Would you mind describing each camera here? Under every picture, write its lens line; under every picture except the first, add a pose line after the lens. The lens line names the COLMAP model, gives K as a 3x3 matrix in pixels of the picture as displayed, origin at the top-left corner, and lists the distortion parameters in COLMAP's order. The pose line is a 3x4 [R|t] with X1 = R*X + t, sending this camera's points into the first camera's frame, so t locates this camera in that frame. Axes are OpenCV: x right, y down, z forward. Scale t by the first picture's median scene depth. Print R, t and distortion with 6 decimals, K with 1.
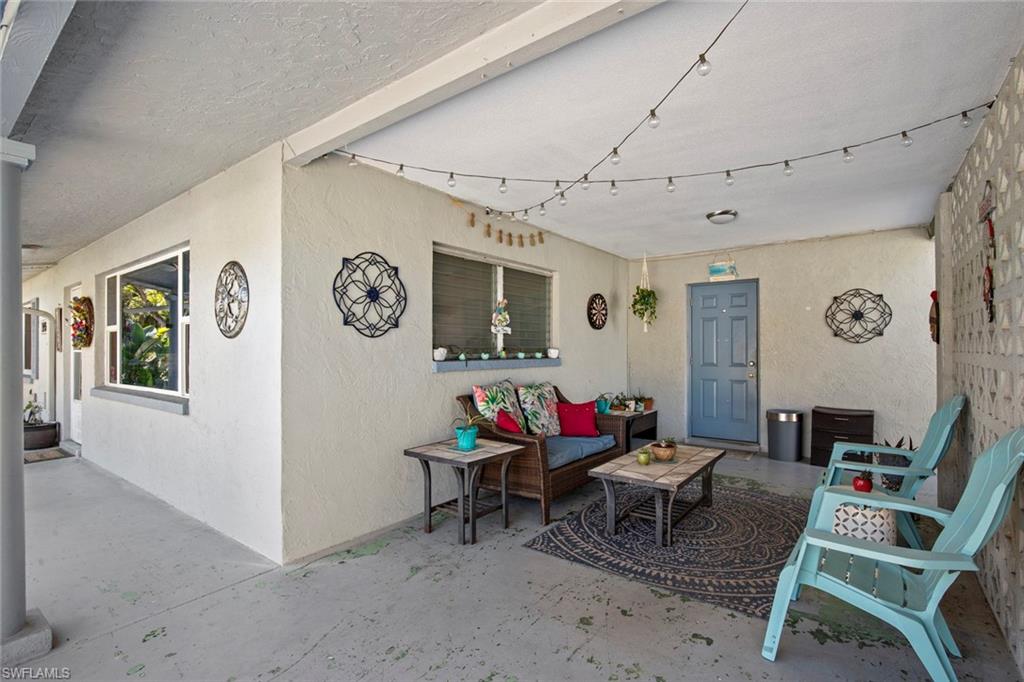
lens RADIAL K [[474.4, 0, 513.6], [0, 474.4, 343.1], [0, 0, 1]] dist [-0.025761, 0.000707]
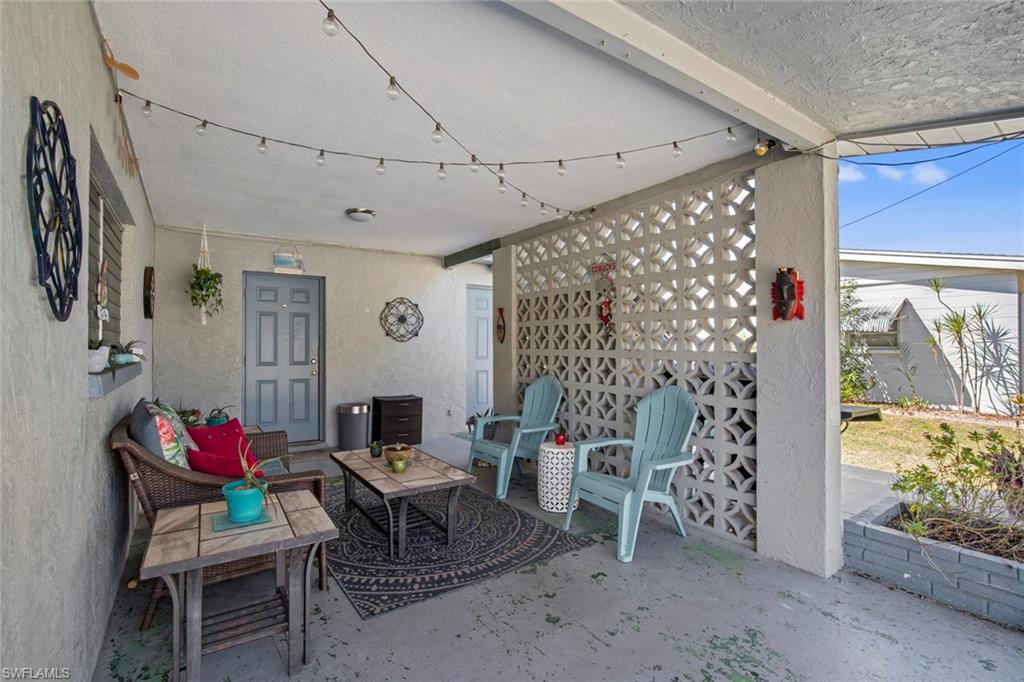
lens RADIAL K [[474.4, 0, 513.6], [0, 474.4, 343.1], [0, 0, 1]] dist [-0.025761, 0.000707]
pose [[0.302547, 0.004532, 0.953124, -0.405526], [-0.010213, 0.999947, -0.001512, 0.002488], [-0.953080, -0.009277, 0.302577, 0.382852]]
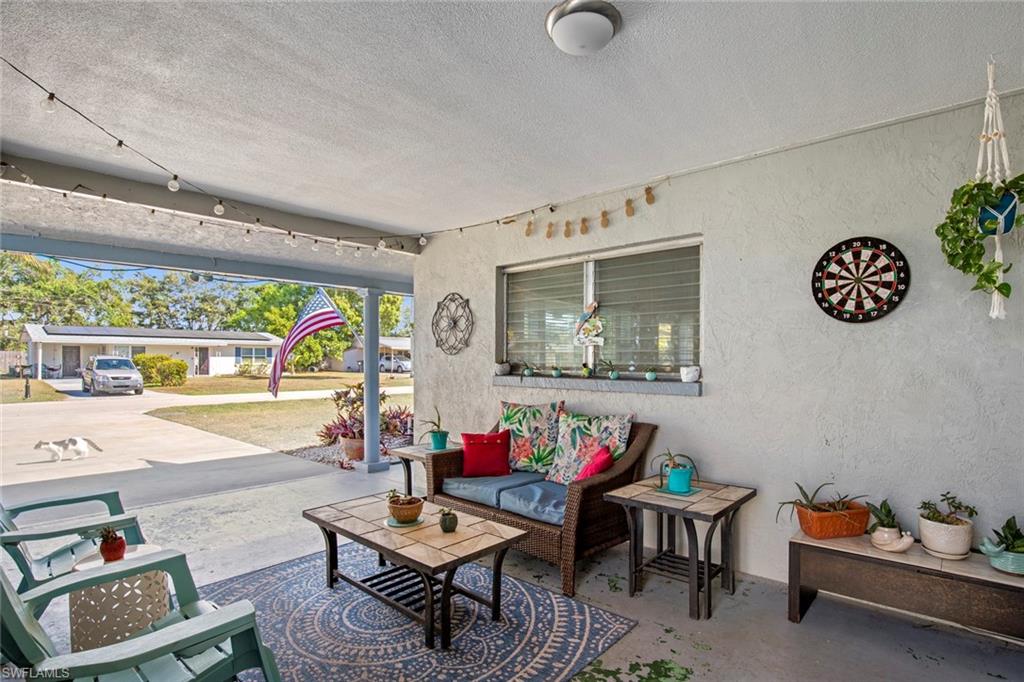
lens RADIAL K [[508.0, 0, 512.0], [0, 508.0, 341.0], [0, 0, 1]] dist [-0.029226, 0.000193]
pose [[-0.107884, -0.027473, -0.993784, 0.845845], [0.011472, 0.999517, -0.028877, -0.005026], [0.994097, -0.014516, -0.107517, 0.975767]]
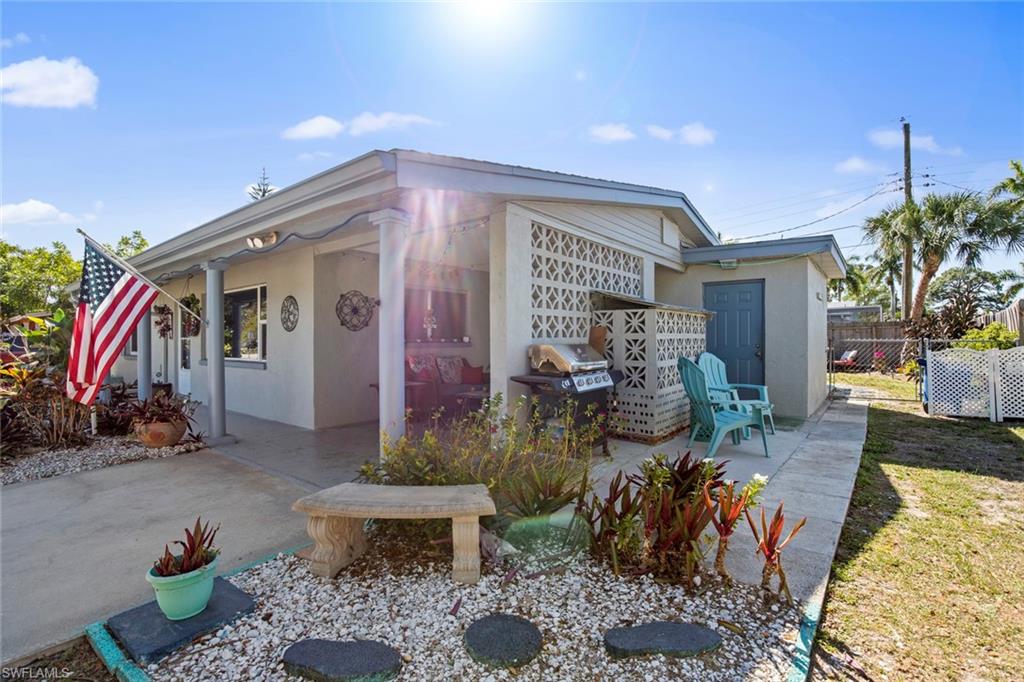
lens RADIAL K [[471.3, 0, 508.7], [0, 471.3, 336.8], [0, 0, 1]] dist [-0.032700, 0.000207]
pose [[0.999566, -0.002173, -0.029381, 0.328488], [0.002365, 0.999976, 0.006526, 0.001599], [0.029366, -0.006593, 0.999547, -0.787059]]
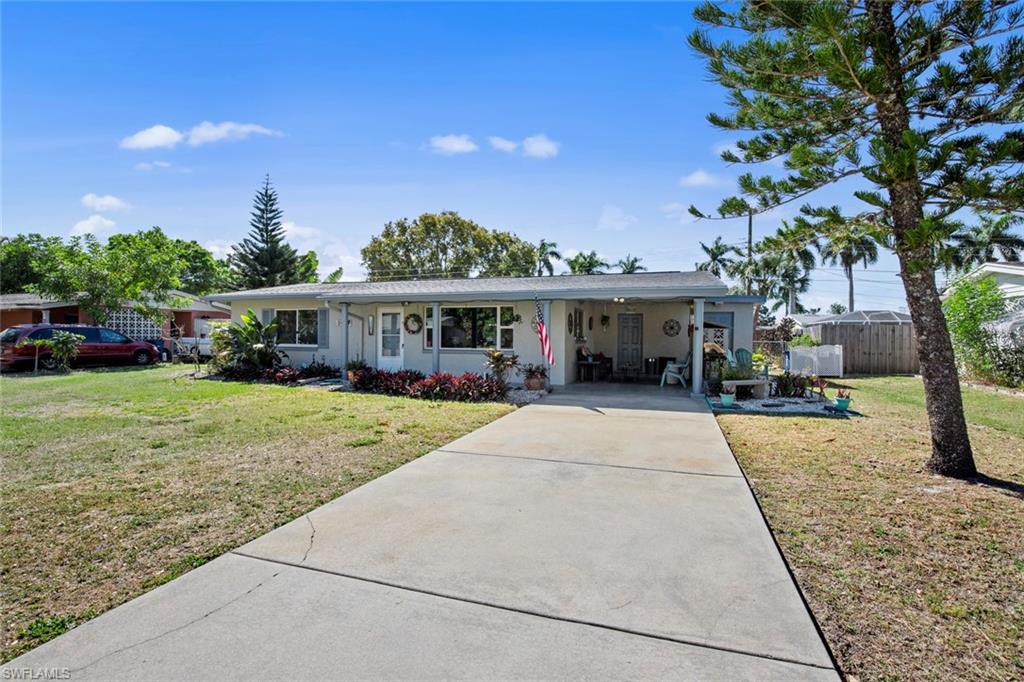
lens RADIAL K [[483.3, 0, 512.0], [0, 483.3, 341.0], [0, 0, 1]] dist [-0.019115, -0.000030]
pose [[0.945927, 0.009627, 0.324237, -1.525893], [-0.017365, 0.999629, 0.020978, -0.021587], [-0.323915, -0.025474, 0.945743, -1.971372]]
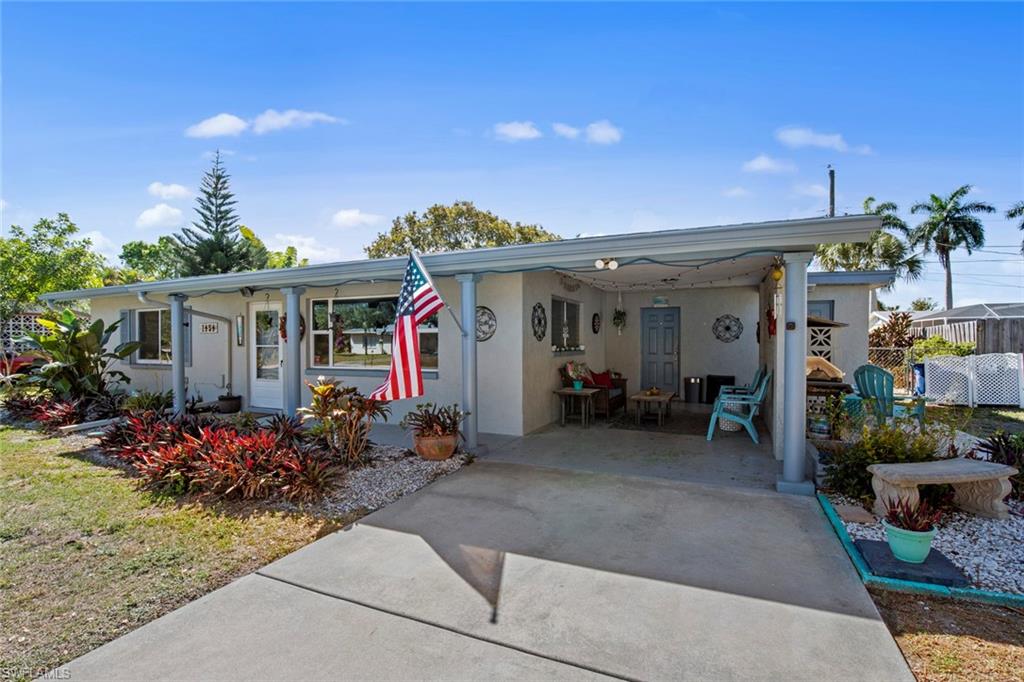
lens RADIAL K [[474.4, 0, 513.6], [0, 474.4, 343.1], [0, 0, 1]] dist [-0.025761, 0.000707]
pose [[0.974457, 0.000864, 0.224571, -0.672846], [-0.004441, 0.999871, 0.015426, -0.026140], [-0.224529, -0.016029, 0.974336, -0.839132]]
